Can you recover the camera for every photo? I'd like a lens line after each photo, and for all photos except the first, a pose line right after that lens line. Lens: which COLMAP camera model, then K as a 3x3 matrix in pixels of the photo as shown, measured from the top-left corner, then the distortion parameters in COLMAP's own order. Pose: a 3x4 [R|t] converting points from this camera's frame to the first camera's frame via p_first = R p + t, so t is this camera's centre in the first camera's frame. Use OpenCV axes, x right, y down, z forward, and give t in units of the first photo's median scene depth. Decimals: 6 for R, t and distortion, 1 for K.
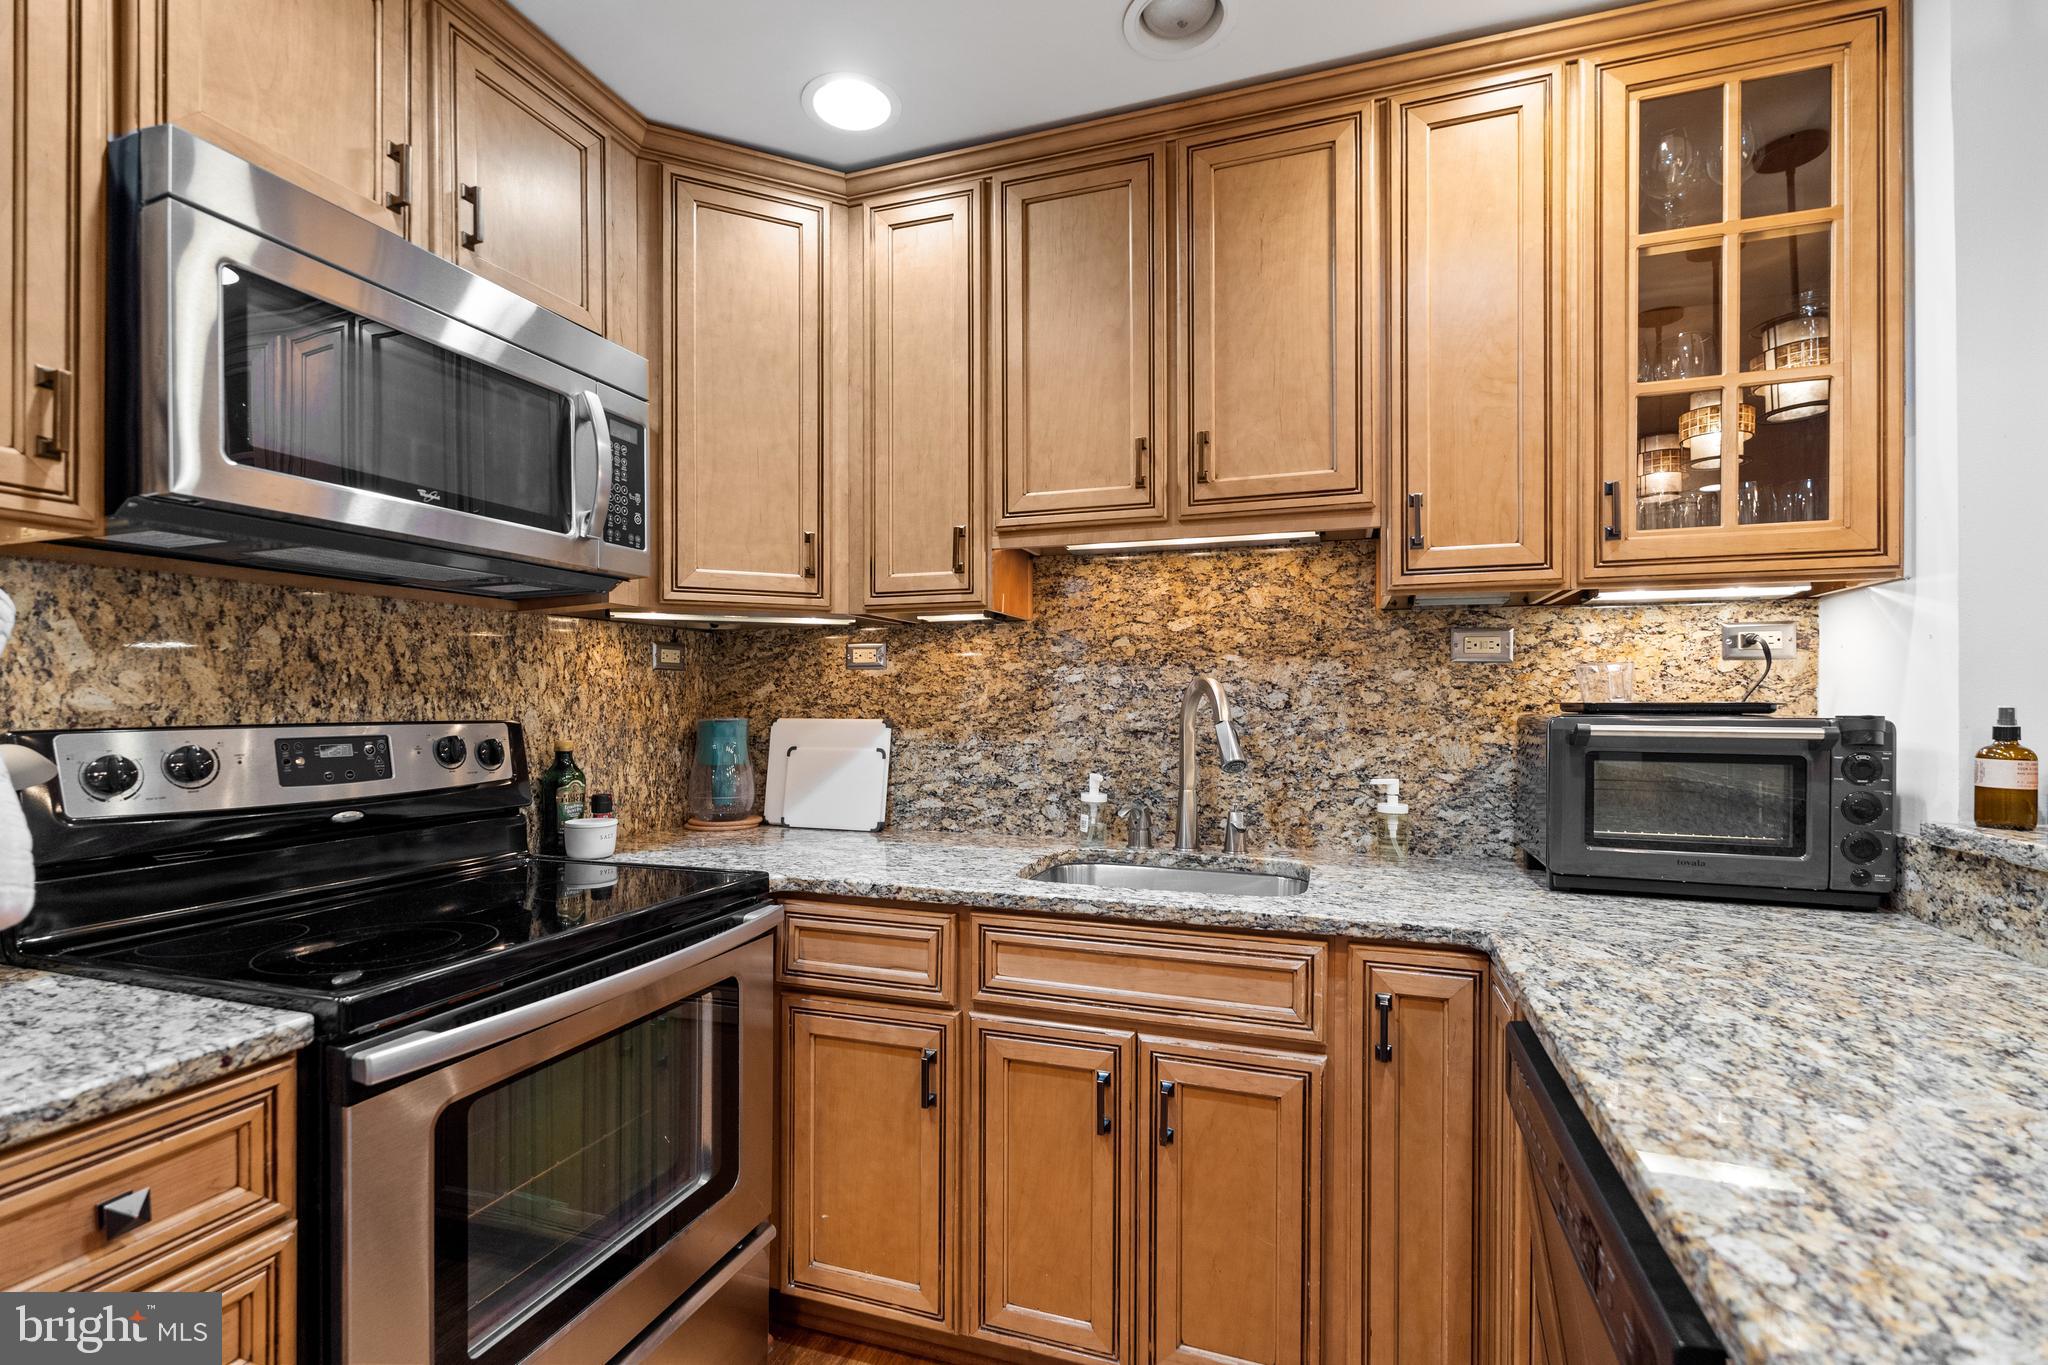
lens RADIAL K [[923.5, 0, 1021.5], [0, 923.5, 698.0], [0, 0, 1]] dist [-0.003402, 0.001882]
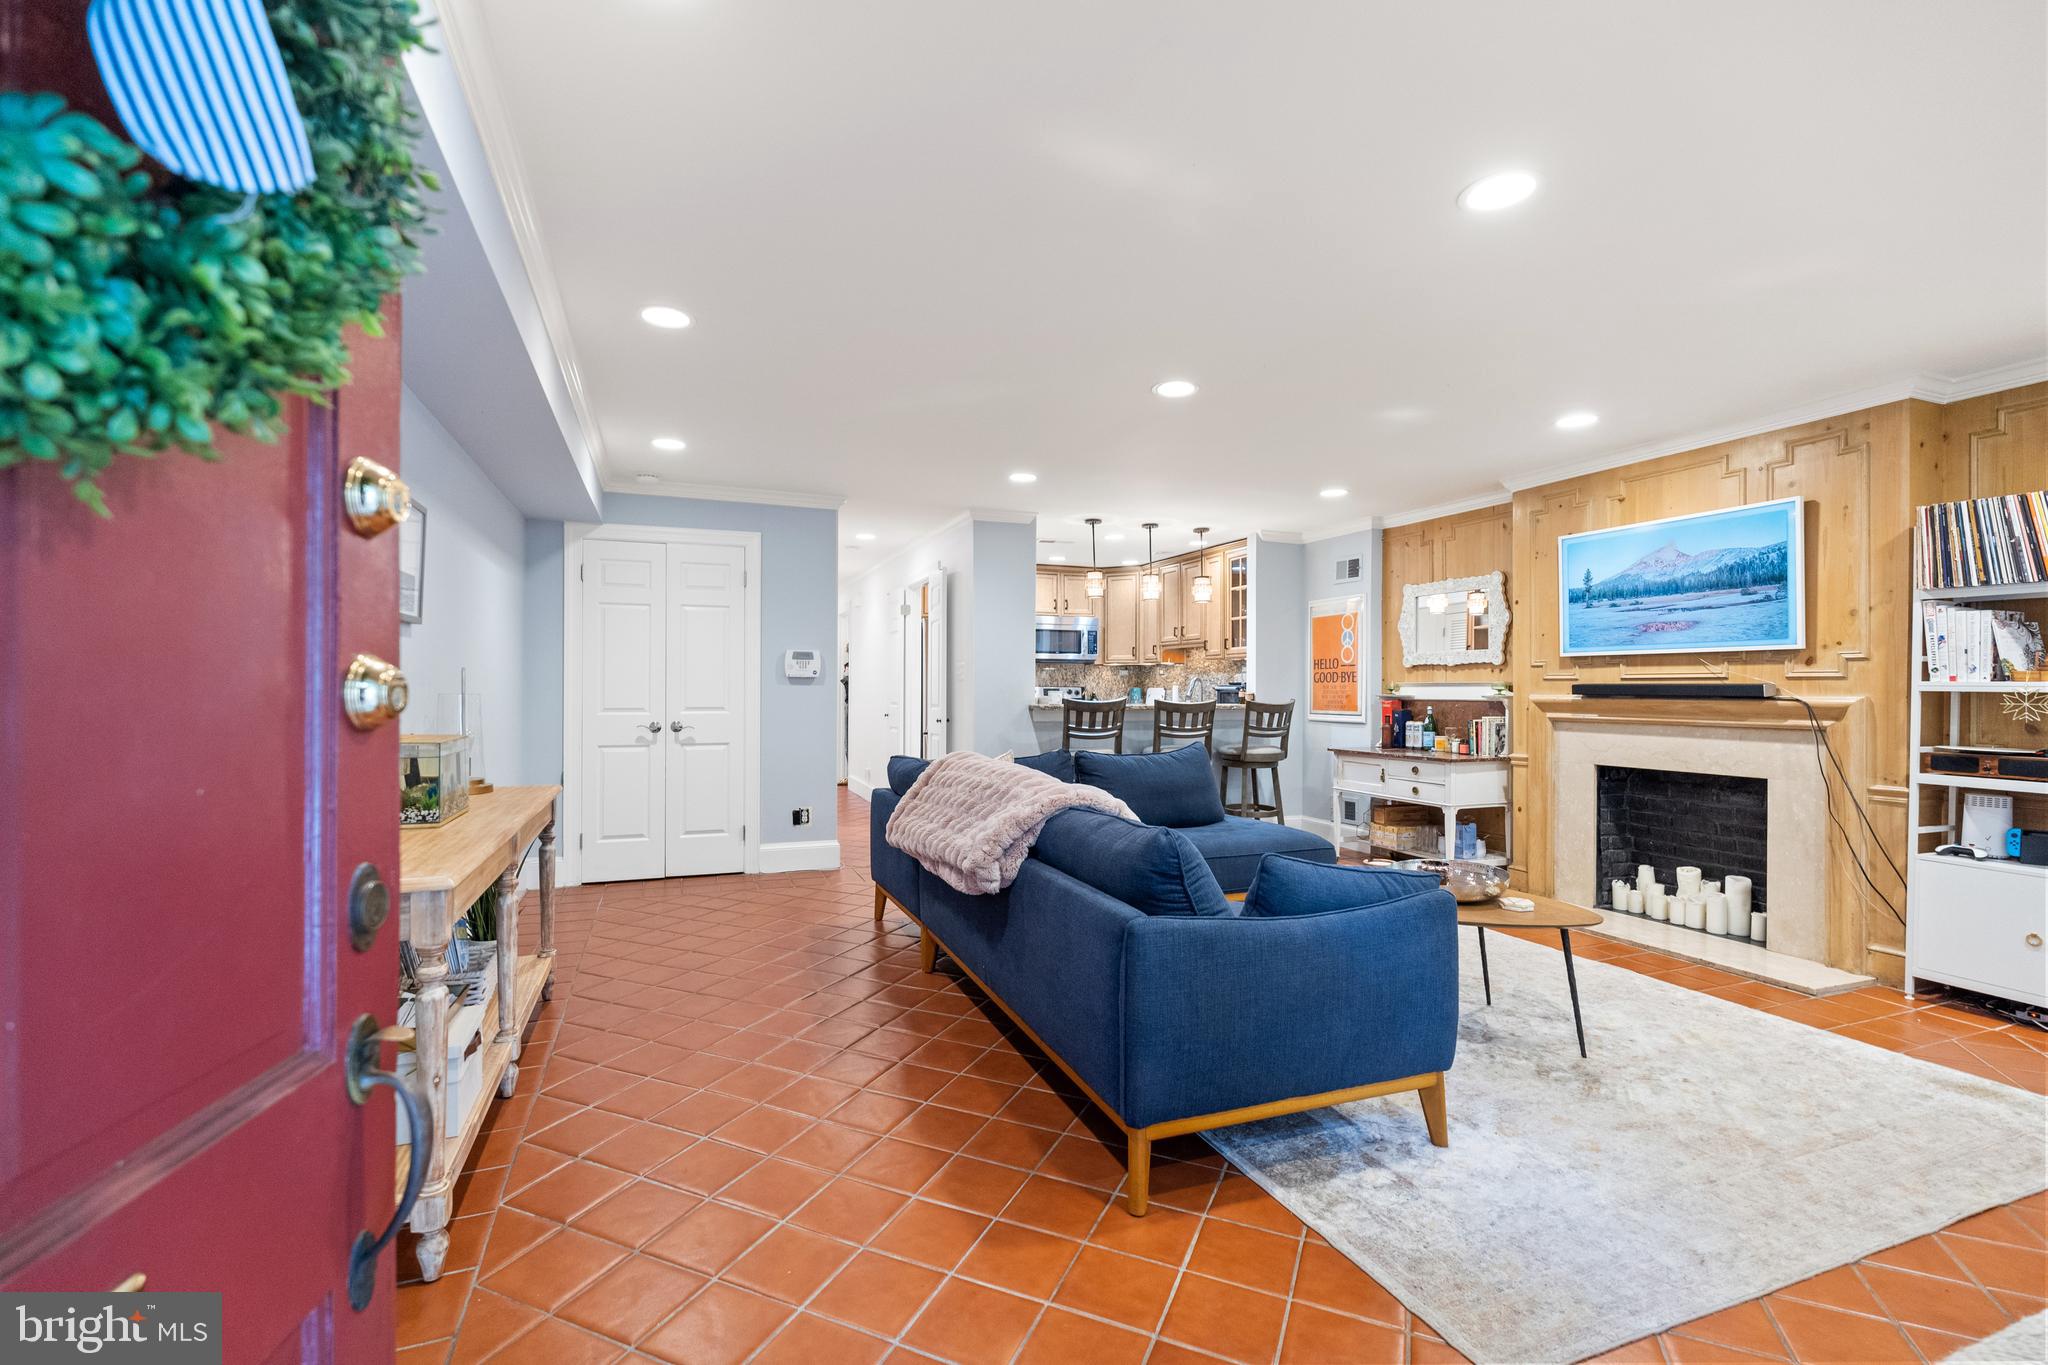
lens RADIAL K [[923.5, 0, 1004.3], [0, 923.5, 689.2], [0, 0, 1]] dist [-0.003402, 0.001882]
pose [[0.636962, 0.000317, -0.770895, 3.531998], [-0.002369, 0.999996, -0.001546, 0.050267], [0.770892, 0.002811, 0.636960, -2.943424]]
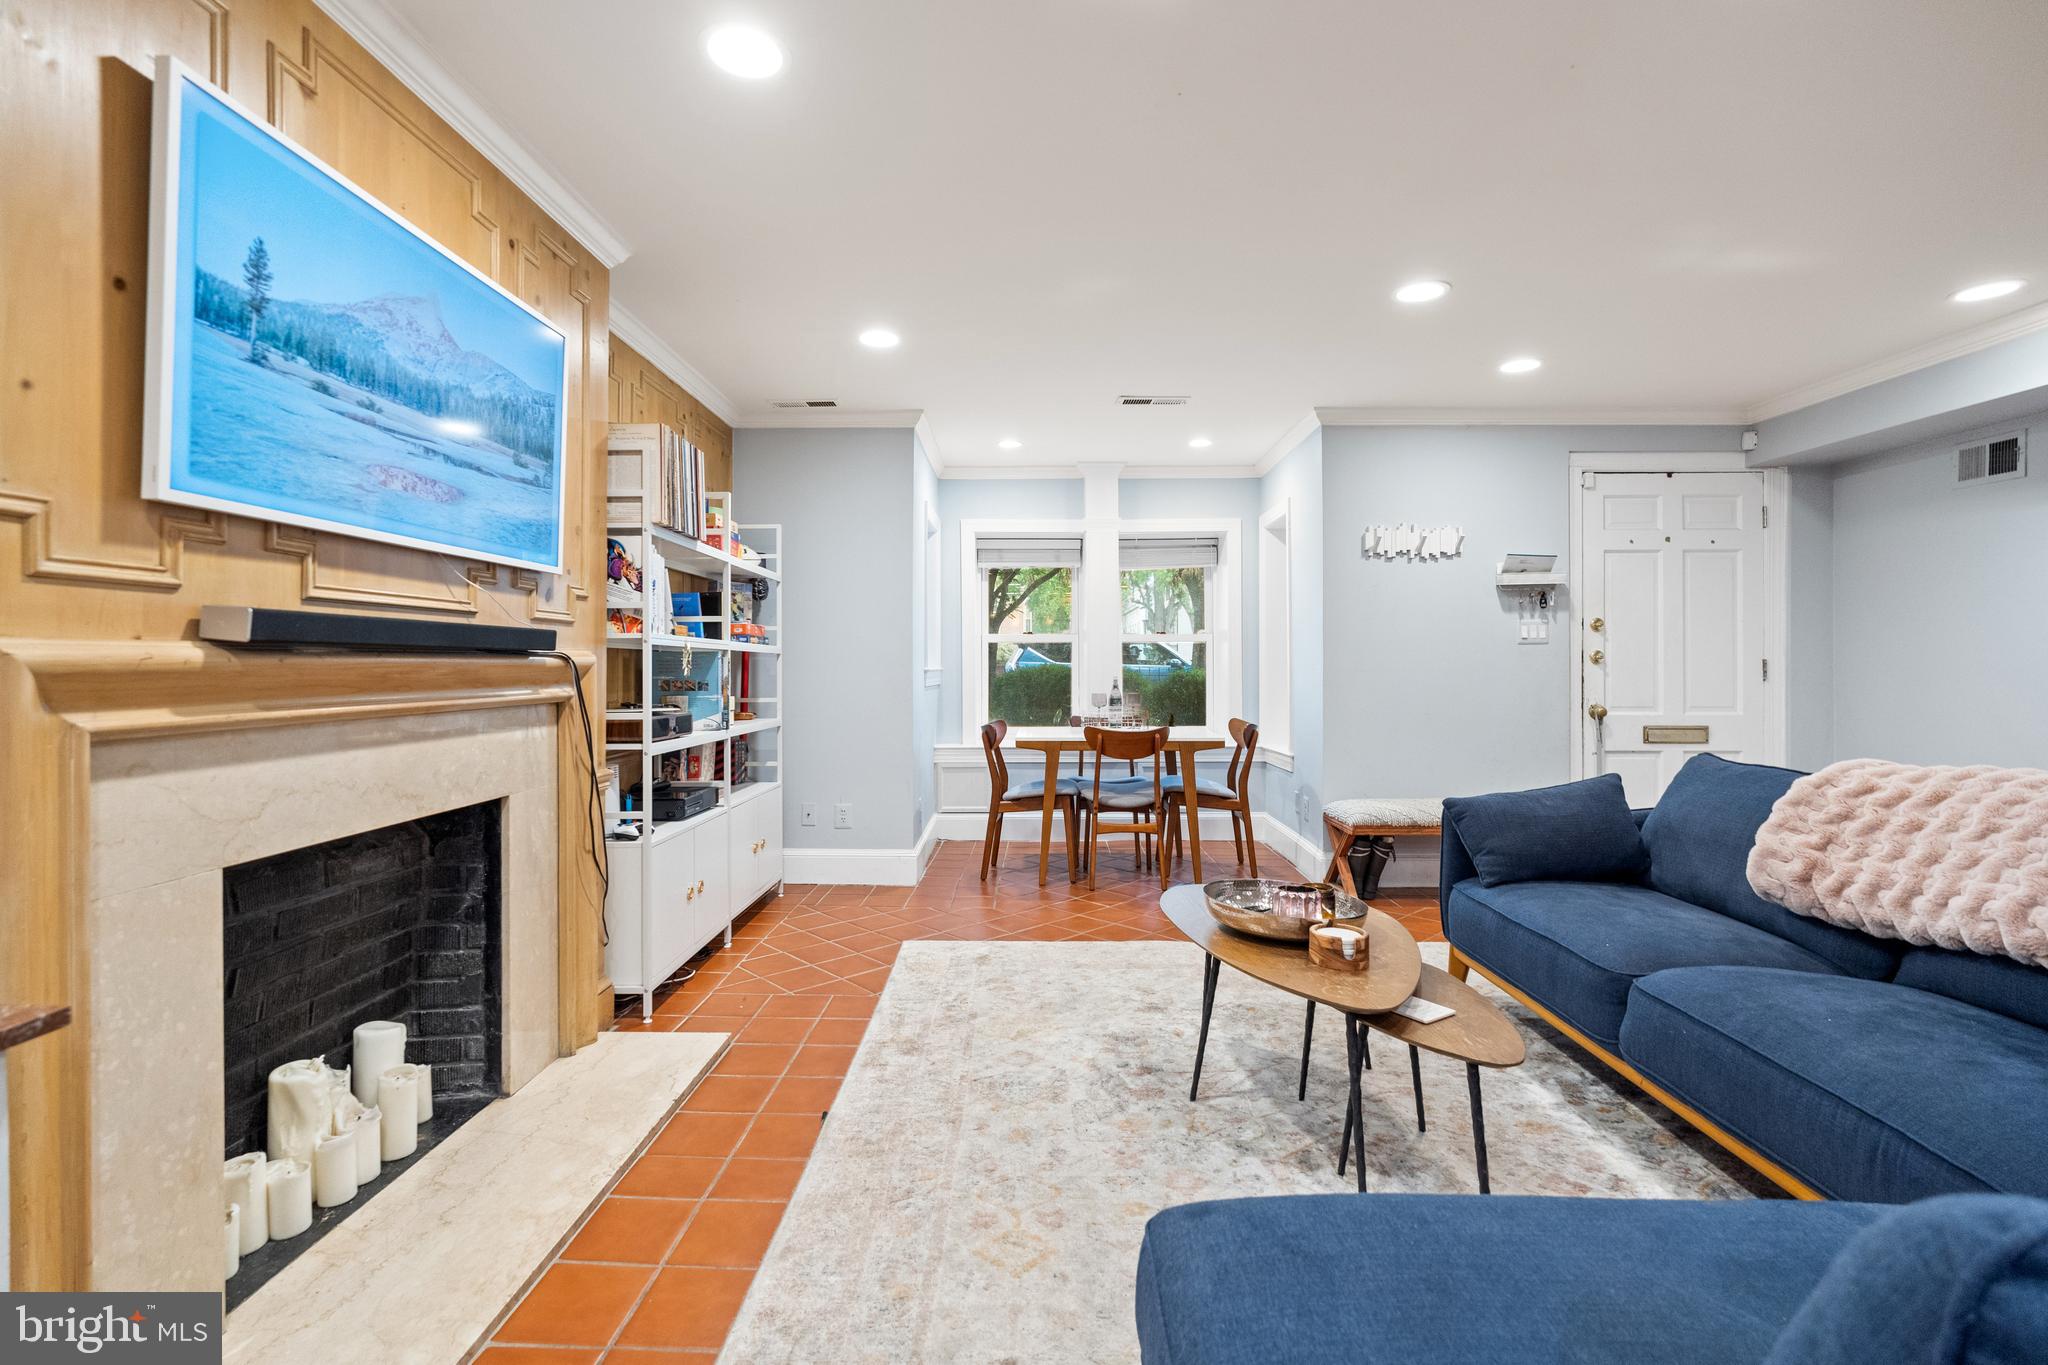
lens RADIAL K [[923.5, 0, 1018.0], [0, 923.5, 667.2], [0, 0, 1]] dist [-0.003402, 0.001882]
pose [[-0.305376, -0.008087, 0.952197, 1.289519], [-0.004006, 0.999966, 0.007208, 0.073986], [-0.952223, -0.001613, -0.305398, -0.004038]]
